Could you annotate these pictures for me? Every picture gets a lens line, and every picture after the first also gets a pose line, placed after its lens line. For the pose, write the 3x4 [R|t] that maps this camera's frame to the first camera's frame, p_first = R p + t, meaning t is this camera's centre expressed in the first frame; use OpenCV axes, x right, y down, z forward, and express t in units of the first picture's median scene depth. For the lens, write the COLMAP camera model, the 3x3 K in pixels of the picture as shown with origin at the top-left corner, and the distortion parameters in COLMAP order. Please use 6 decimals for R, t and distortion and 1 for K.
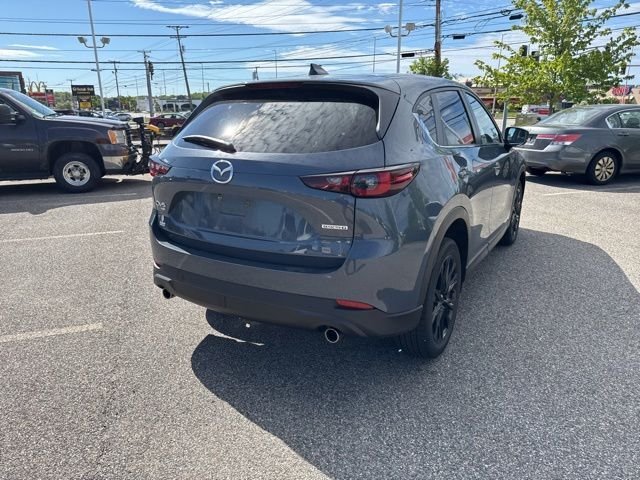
lens RADIAL K [[459.0, 0, 320.0], [0, 459.0, 240.0], [0, 0, 1]] dist [0.008728, -0.009699]
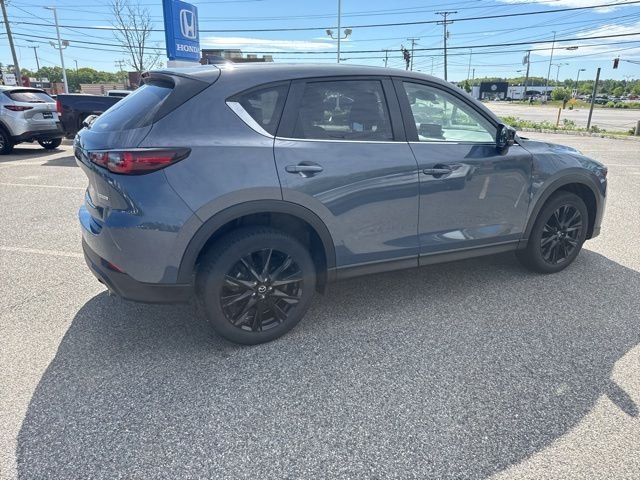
lens RADIAL K [[459.0, 0, 320.0], [0, 459.0, 240.0], [0, 0, 1]] dist [0.008728, -0.009699]
pose [[0.849441, 0.173792, -0.498243, 0.278885], [-0.160519, 0.984564, 0.069760, -0.022744], [0.502676, 0.020720, 0.864226, 0.065810]]
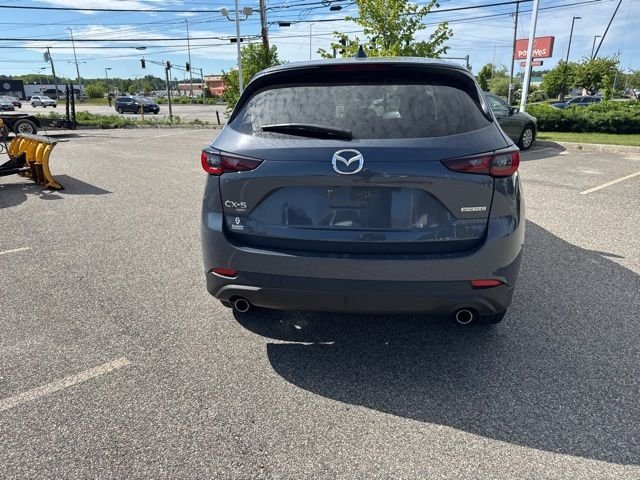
lens RADIAL K [[454.9, 0, 319.6], [0, 454.9, 243.1], [0, 0, 1]] dist [0.017592, -0.019658]
pose [[0.925593, -0.119598, 0.359130, -0.163492], [0.106921, 0.992743, 0.055035, -0.011483], [-0.363106, -0.012541, 0.931663, 0.045708]]
